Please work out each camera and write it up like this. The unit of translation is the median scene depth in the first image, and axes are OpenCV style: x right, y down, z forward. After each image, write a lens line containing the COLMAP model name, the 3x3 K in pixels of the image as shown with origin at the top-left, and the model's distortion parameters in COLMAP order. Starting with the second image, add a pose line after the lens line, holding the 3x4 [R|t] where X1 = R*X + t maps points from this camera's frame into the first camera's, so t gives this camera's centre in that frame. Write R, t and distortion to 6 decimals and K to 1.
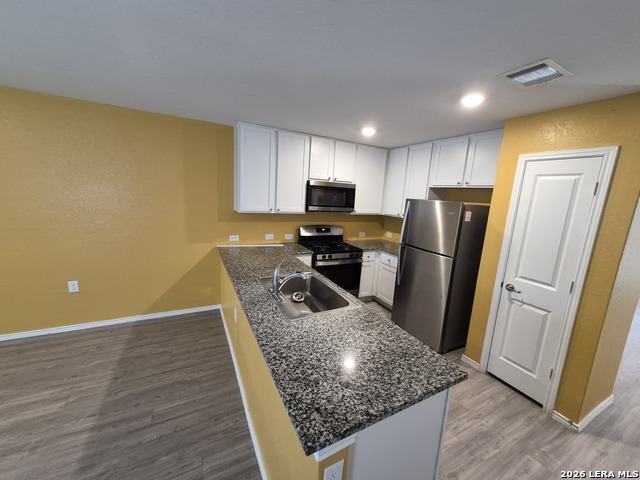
lens RADIAL K [[255.7, 0, 320.0], [0, 255.7, 240.0], [0, 0, 1]] dist [0.000077, -0.000074]
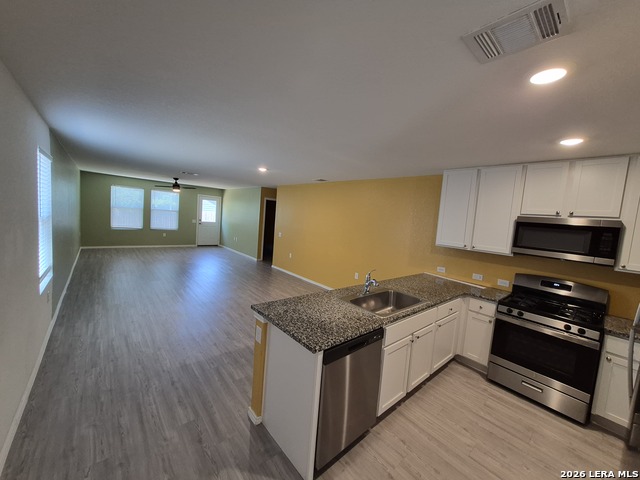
lens RADIAL K [[255.7, 0, 320.0], [0, 255.7, 240.0], [0, 0, 1]] dist [0.000077, -0.000074]
pose [[0.227648, 0.052448, -0.972330, 0.782474], [-0.230489, 0.973074, -0.001475, -0.009778], [0.946072, 0.224447, 0.233607, 0.253929]]
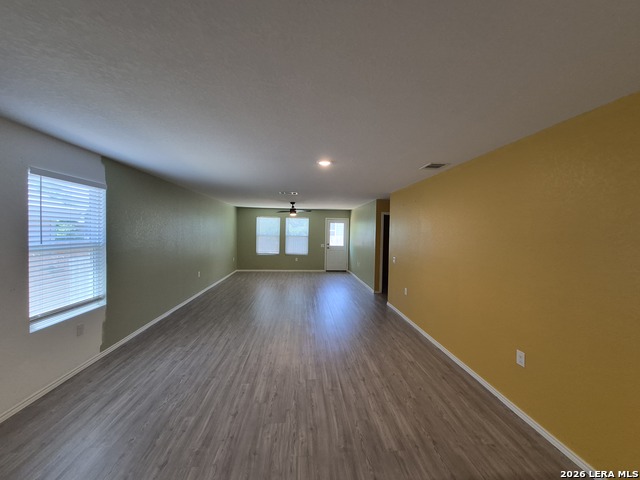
lens RADIAL K [[249.2, 0, 324.0], [0, 249.2, 237.1], [0, 0, 1]] dist [0.001346, 0.000191]
pose [[-0.385978, -0.044576, -0.921430, 0.016369], [-0.195093, 0.980185, 0.034304, -0.097755], [0.901643, 0.193005, -0.387026, 0.671925]]
